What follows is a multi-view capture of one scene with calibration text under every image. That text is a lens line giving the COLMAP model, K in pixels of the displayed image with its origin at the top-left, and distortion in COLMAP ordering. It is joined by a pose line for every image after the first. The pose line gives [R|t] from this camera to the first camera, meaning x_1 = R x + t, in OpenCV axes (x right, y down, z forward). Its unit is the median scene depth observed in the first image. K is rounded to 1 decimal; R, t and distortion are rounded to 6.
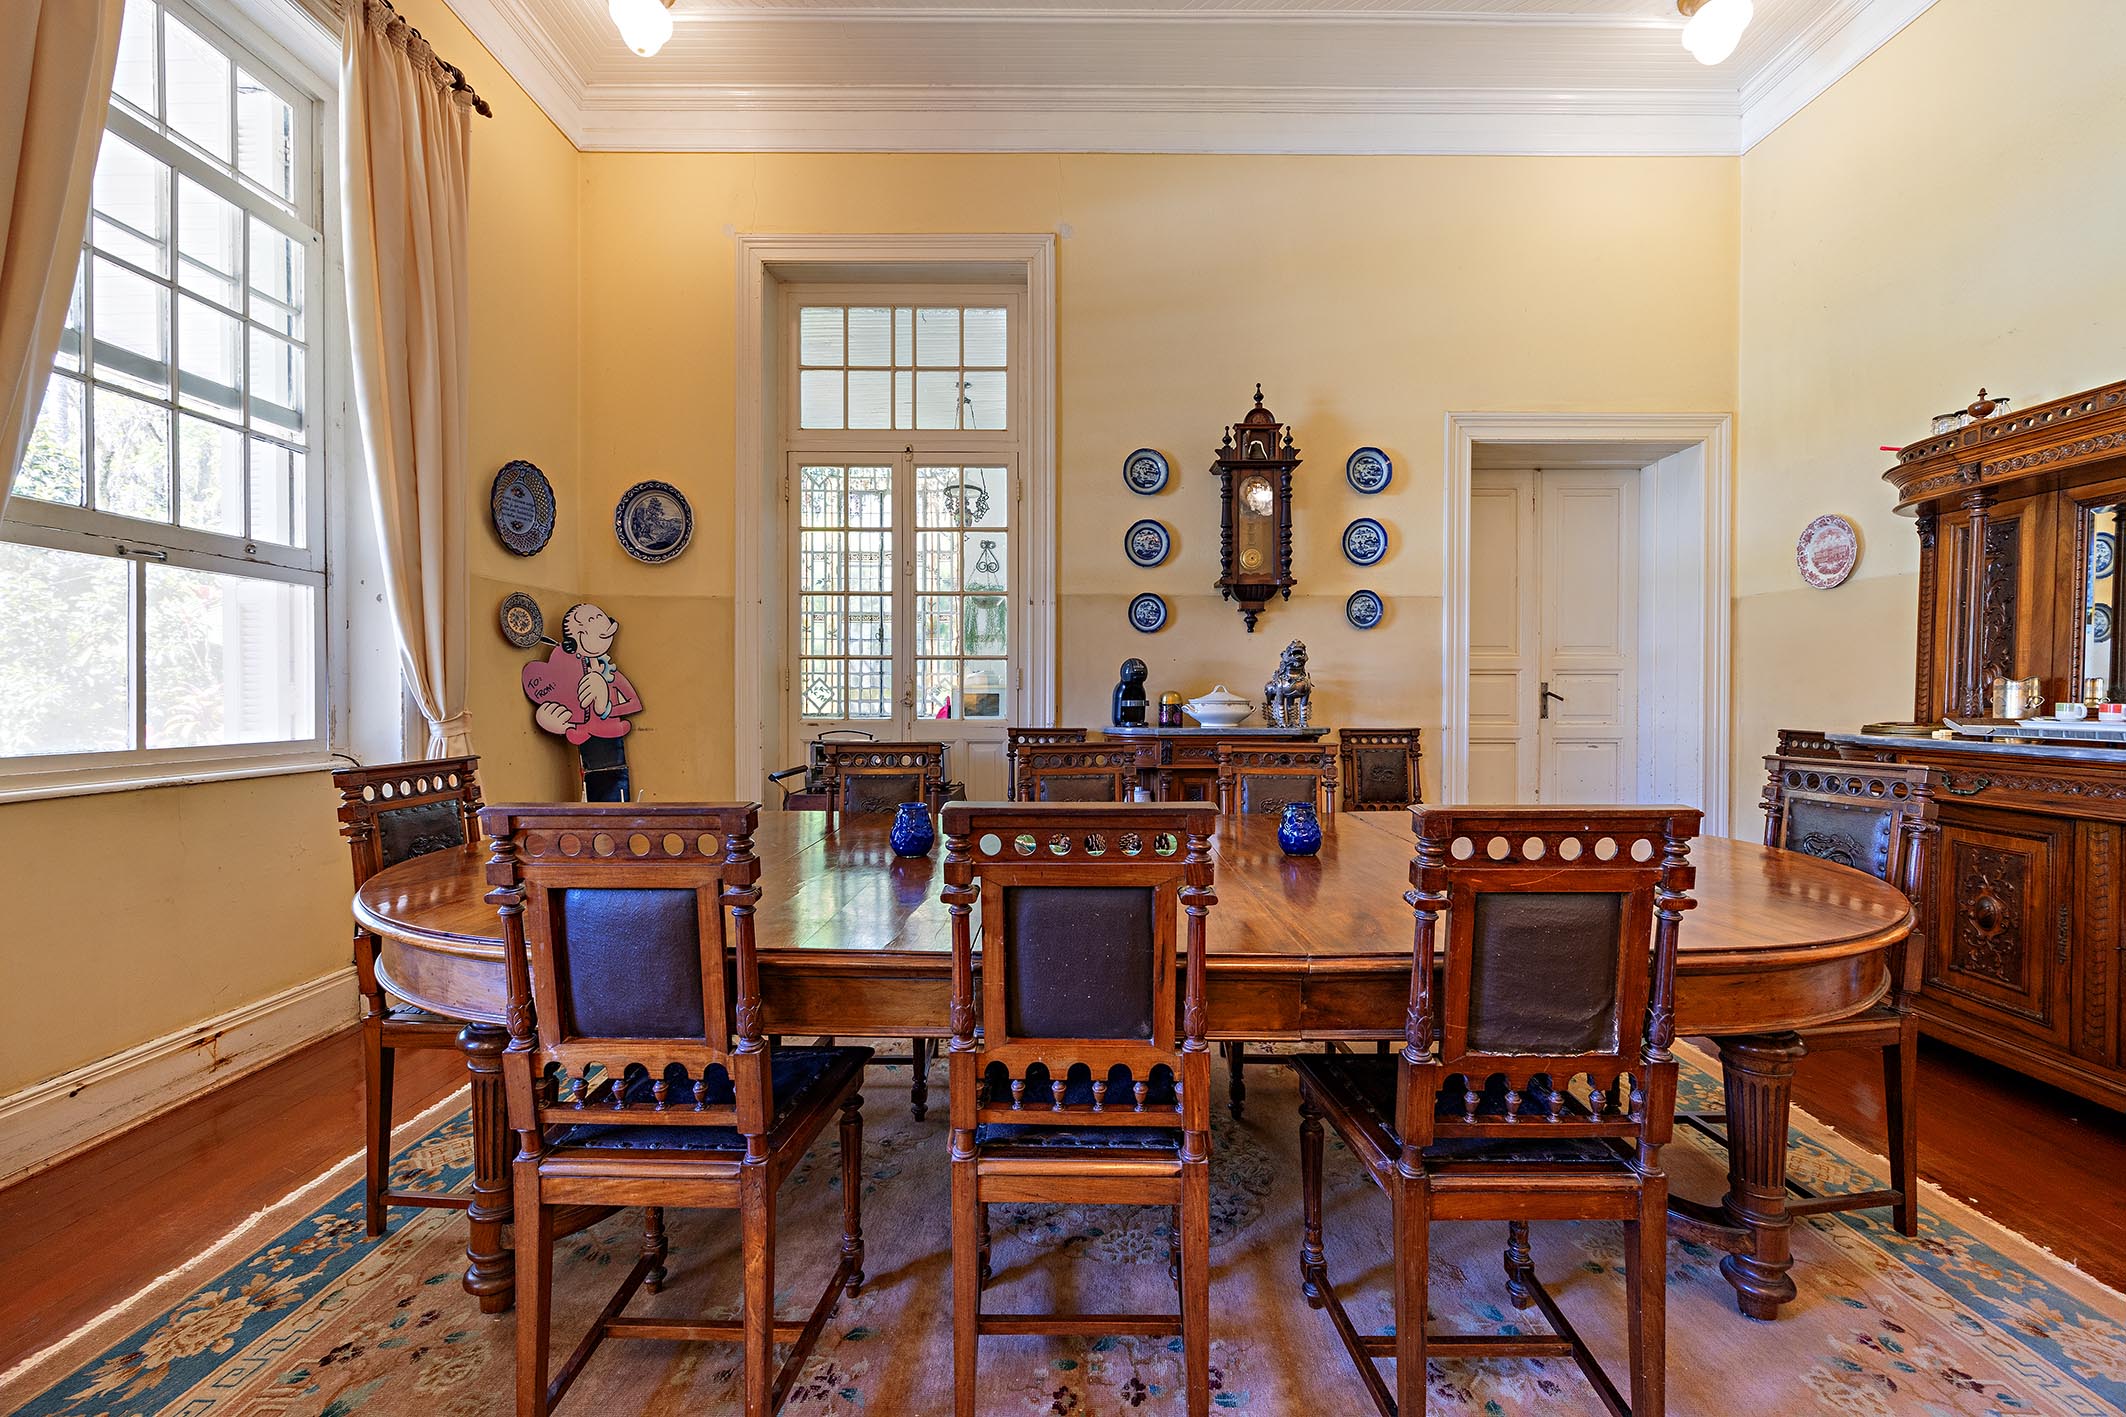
lens RADIAL K [[776.8, 0, 1121.6], [0, 776.8, 705.3], [0, 0, 1]] dist [-0.000134, -0.000114]
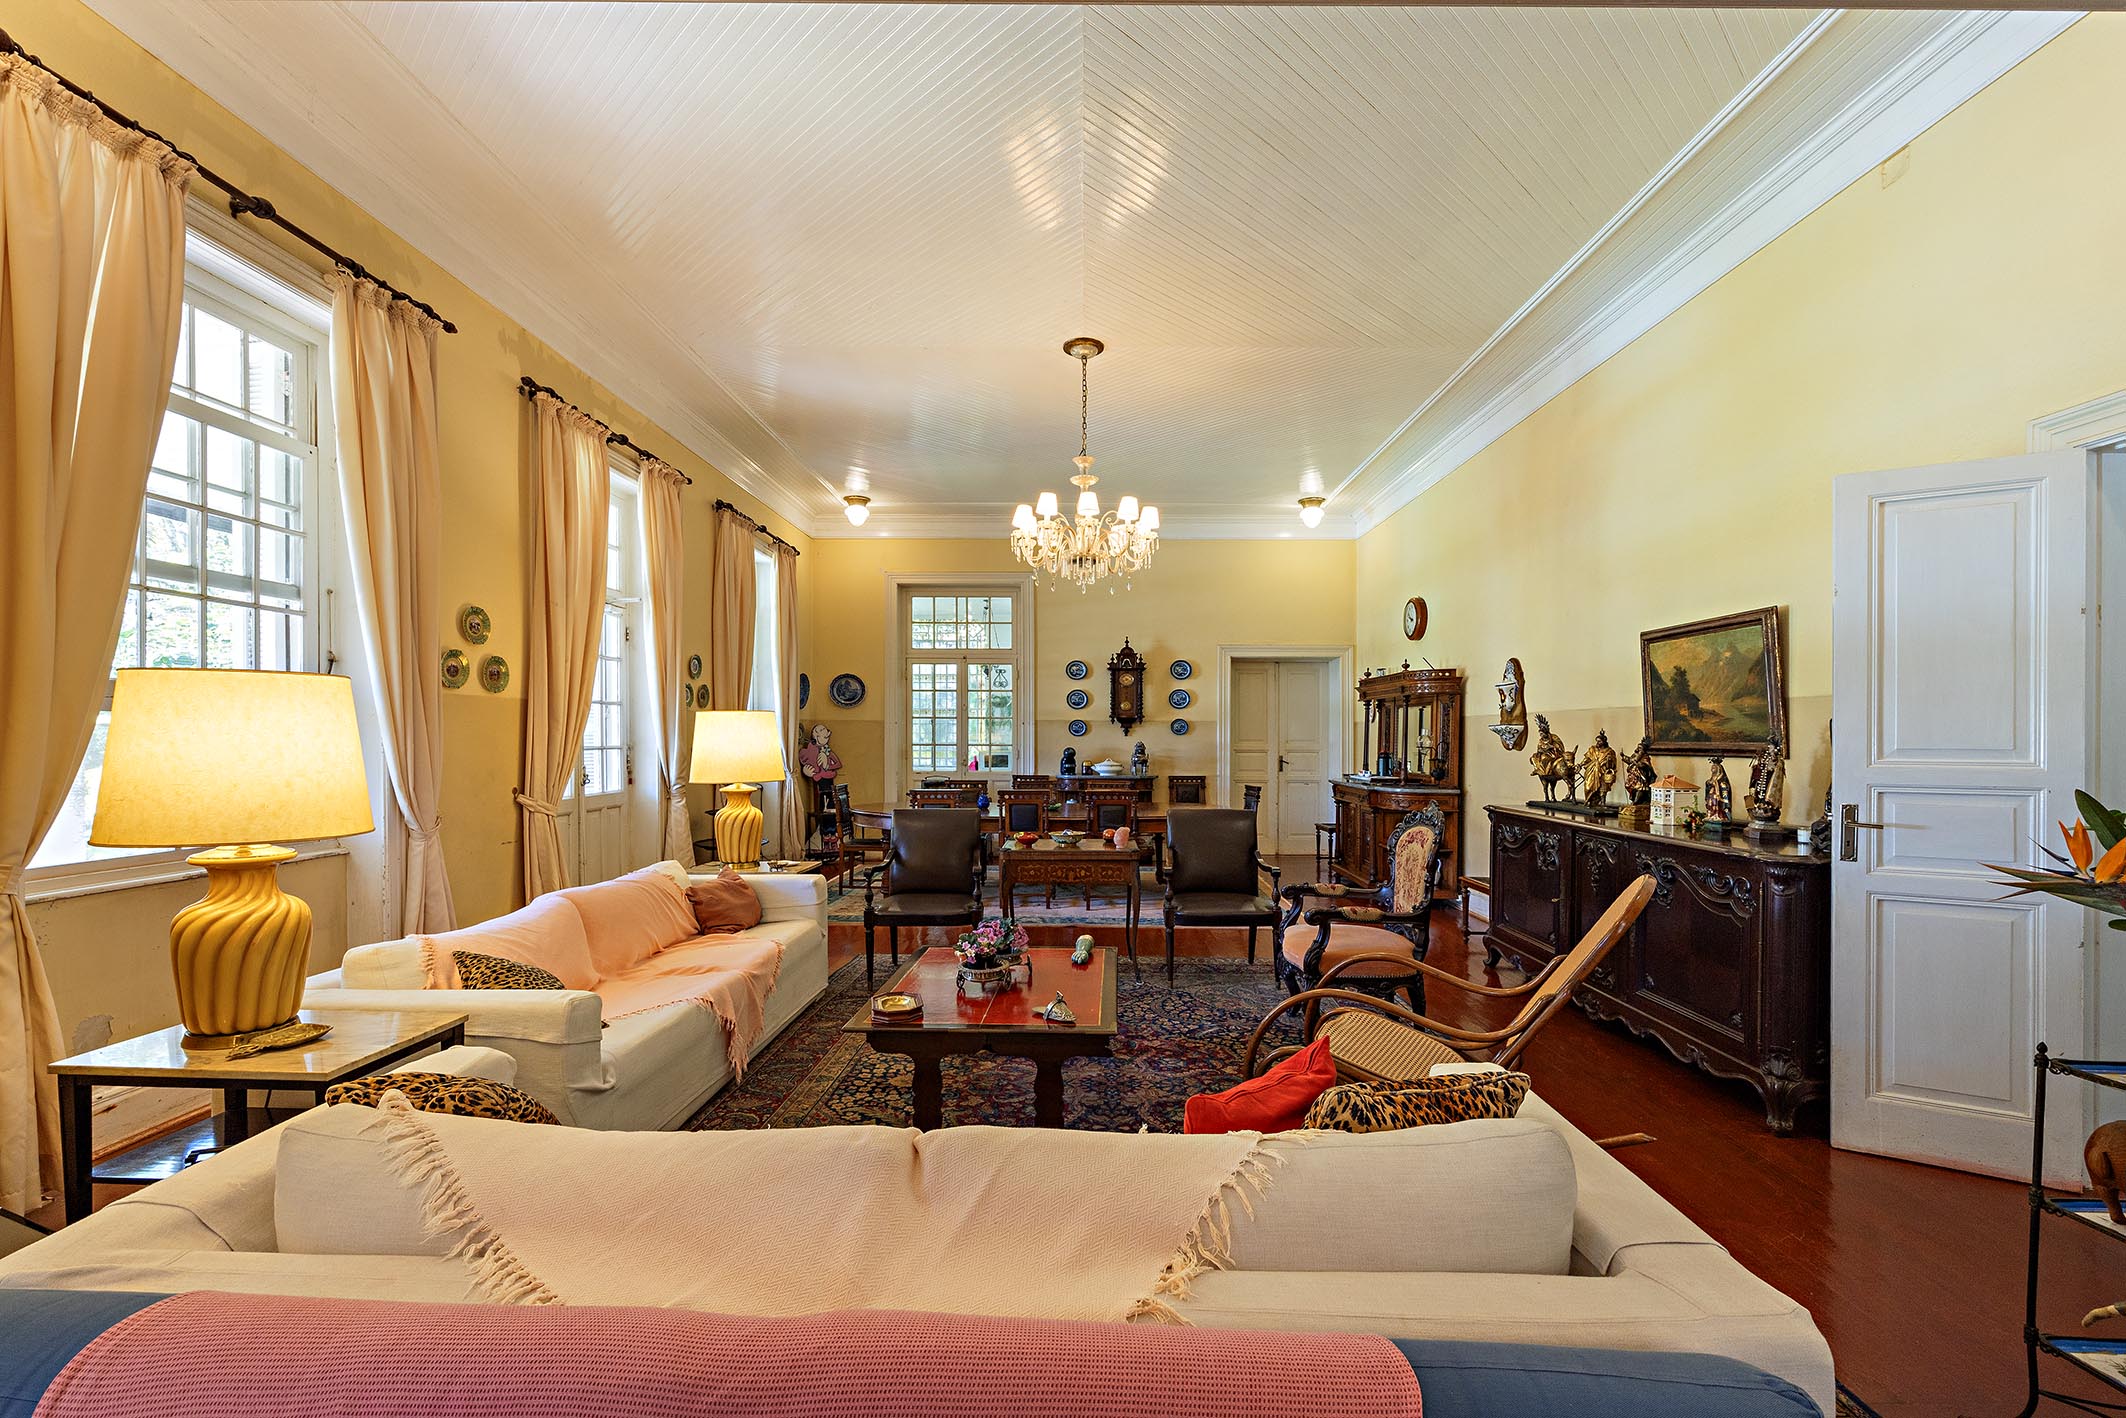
lens RADIAL K [[832.9, 0, 1059.0], [0, 832.9, 739.7], [0, 0, 1]] dist [-0.002312, -0.000292]
pose [[0.998544, 0.005082, -0.053698, 0.119189], [-0.005478, 0.999959, -0.007228, -0.065412], [0.053659, 0.007512, 0.998531, -1.656212]]
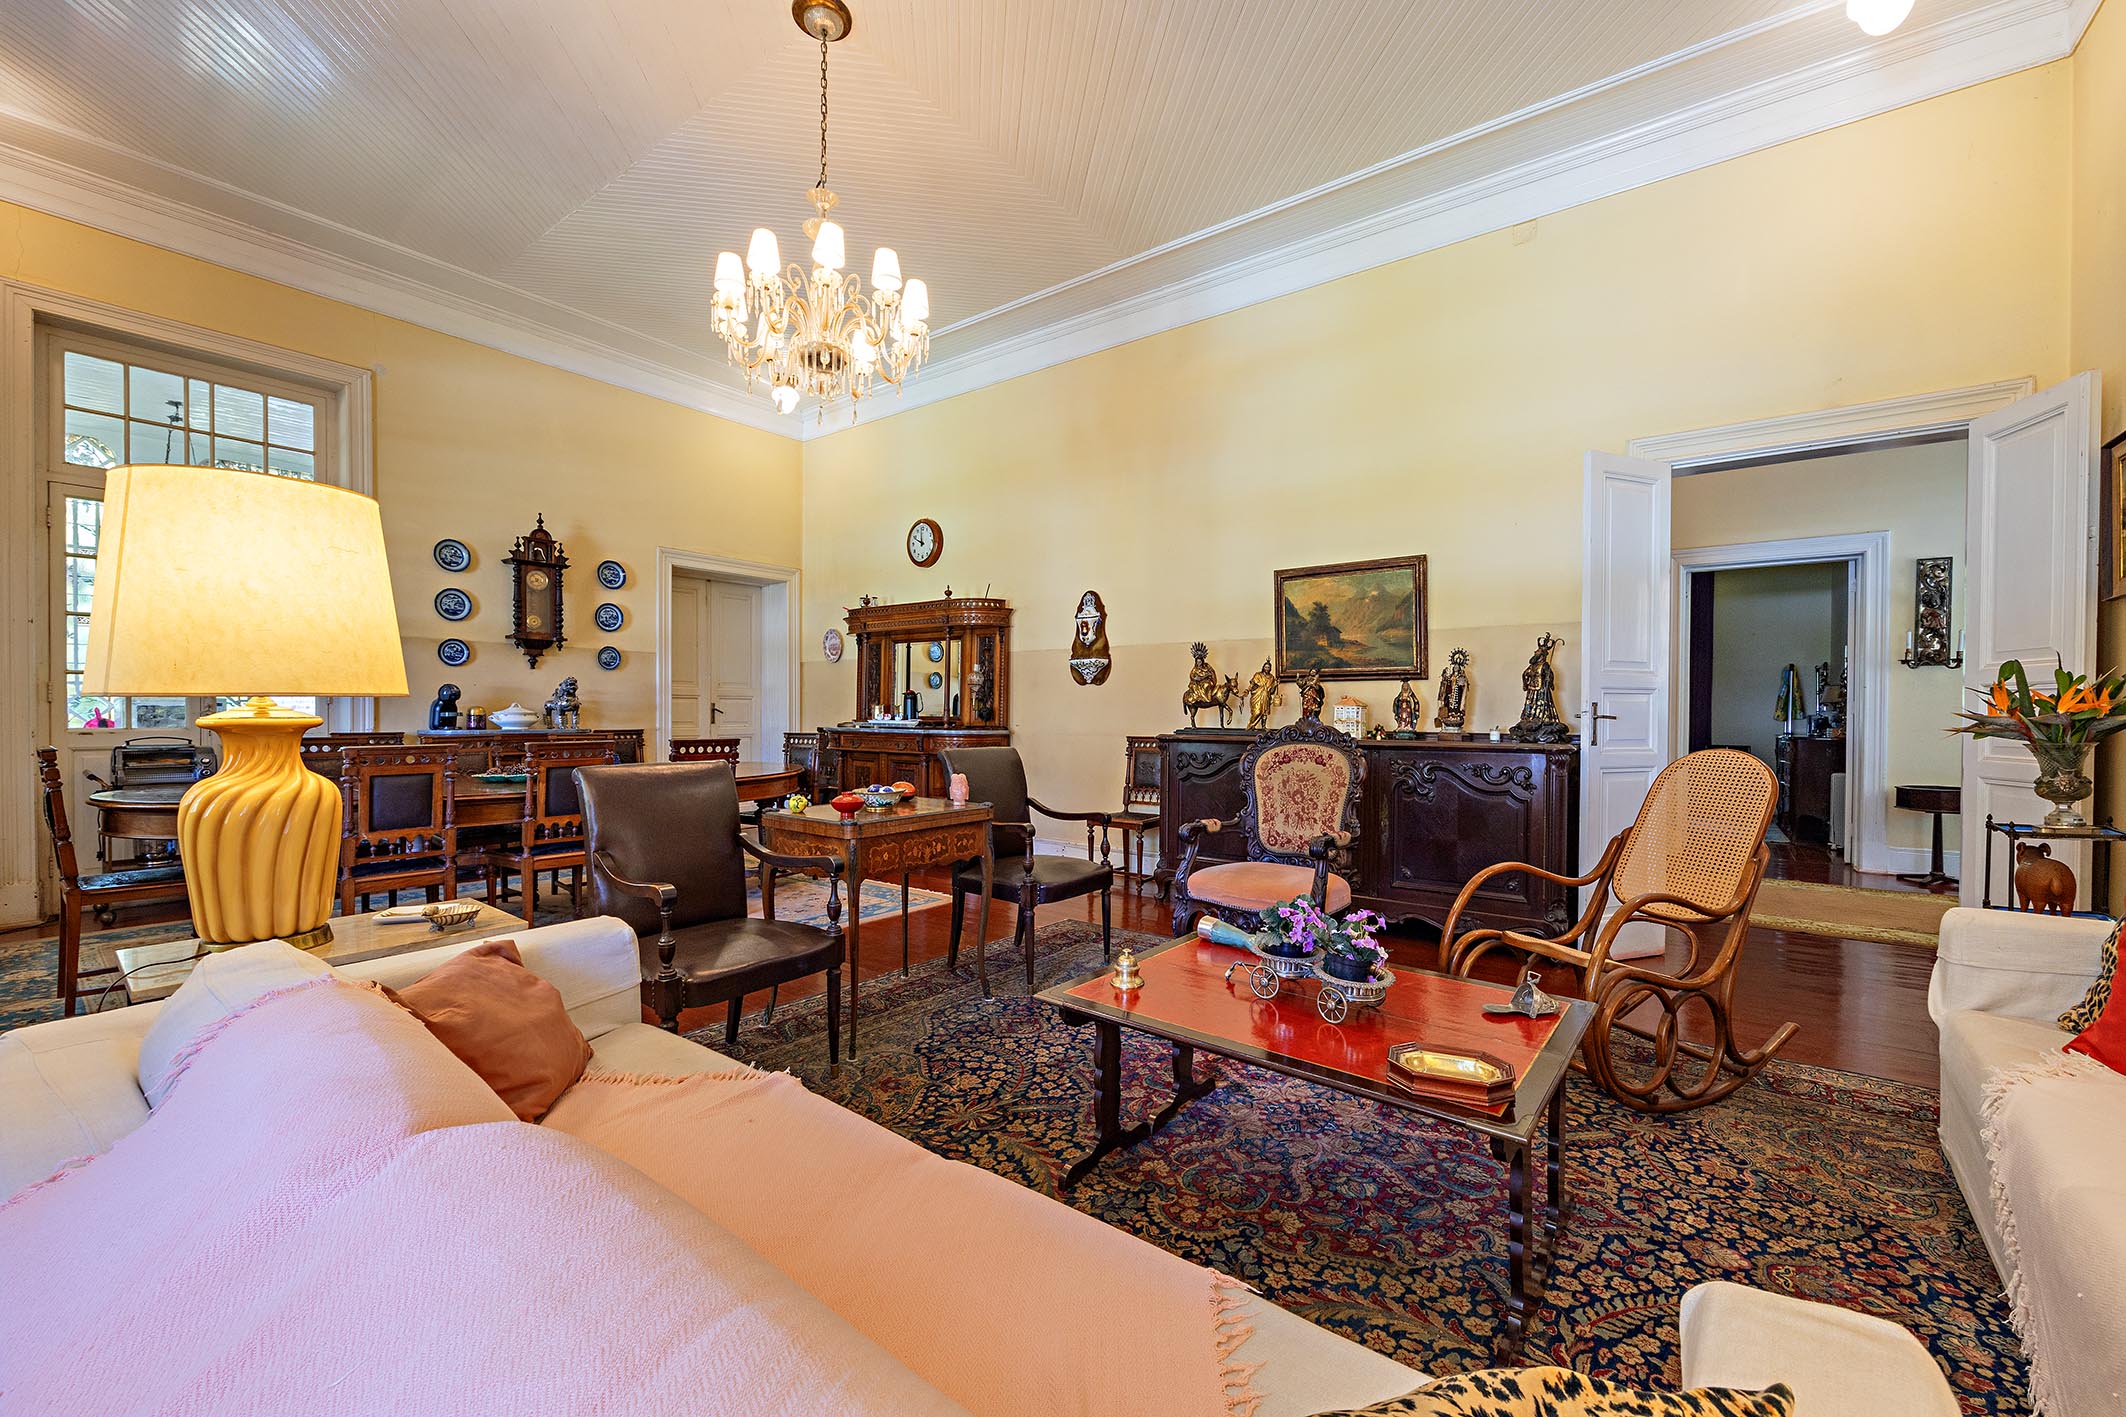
lens RADIAL K [[925.6, 0, 1068.6], [0, 925.6, 722.1], [0, 0, 1]] dist [-0.002791, -0.000628]
pose [[0.660115, -0.005854, 0.751142, -0.523211], [0.004866, 0.999982, 0.003517, 0.011452], [-0.751149, 0.001333, 0.660132, -1.038920]]
